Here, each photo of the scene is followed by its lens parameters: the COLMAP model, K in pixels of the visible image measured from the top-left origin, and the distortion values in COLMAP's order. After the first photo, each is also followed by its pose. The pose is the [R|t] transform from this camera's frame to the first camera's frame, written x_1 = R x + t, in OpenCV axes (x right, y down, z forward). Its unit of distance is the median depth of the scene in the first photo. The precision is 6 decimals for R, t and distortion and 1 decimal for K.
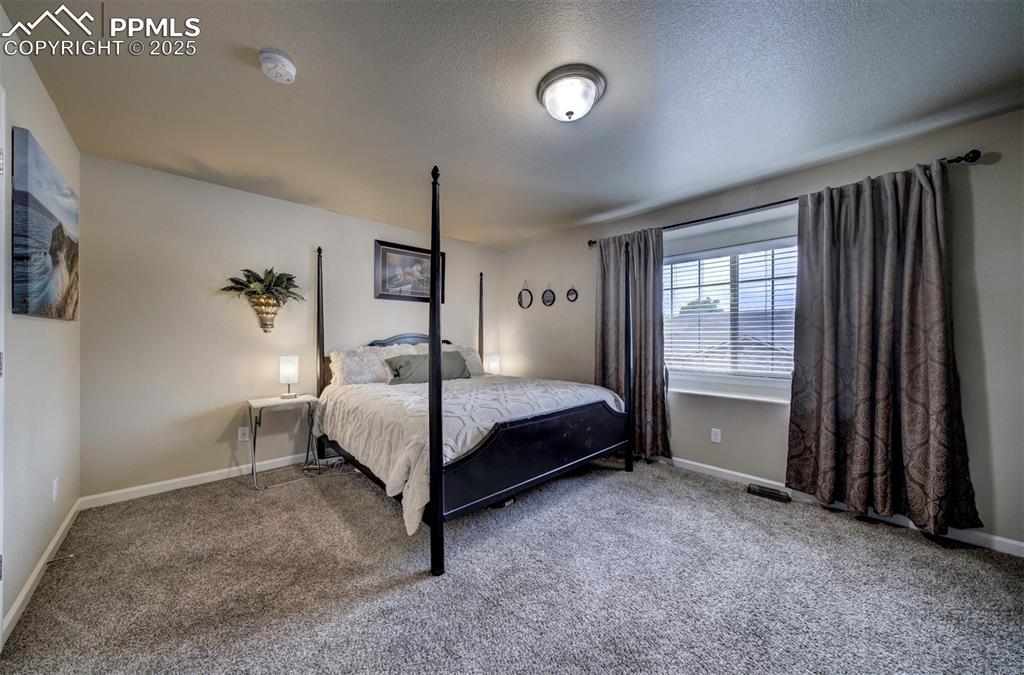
lens RADIAL K [[343.8, 0, 510.9], [0, 343.8, 339.3], [0, 0, 1]] dist [-0.011297, -0.000018]
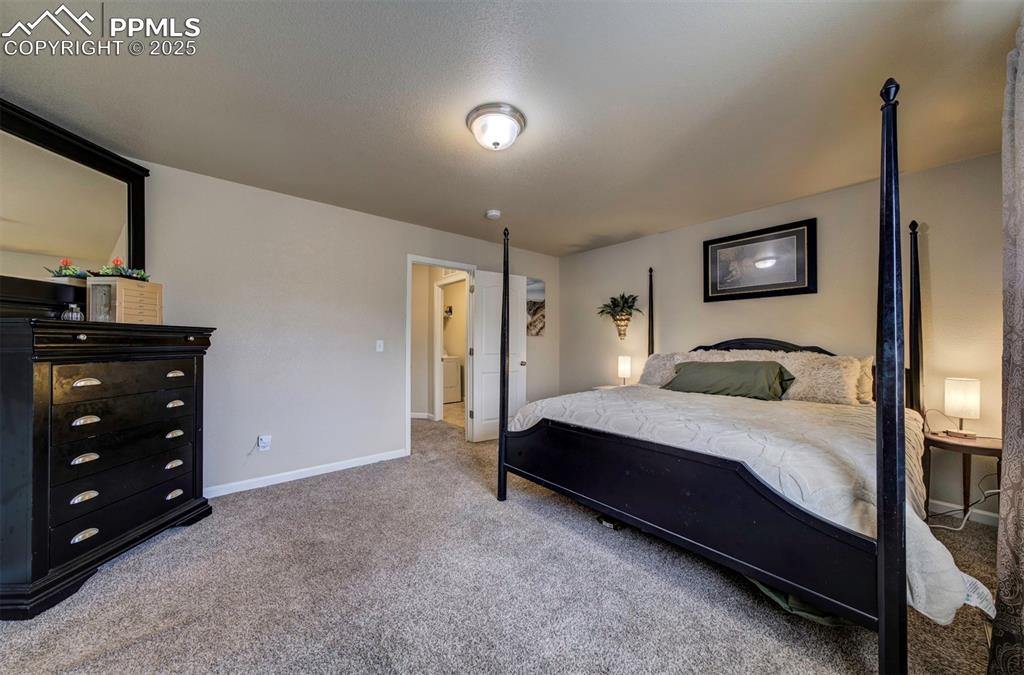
lens RADIAL K [[343.8, 0, 511.1], [0, 343.8, 342.5], [0, 0, 1]] dist [-0.011297, -0.000018]
pose [[-0.058001, -0.005668, -0.998300, 0.995731], [-0.008048, 0.999954, -0.005210, 0.004128], [0.998284, 0.007732, -0.058044, 0.865583]]
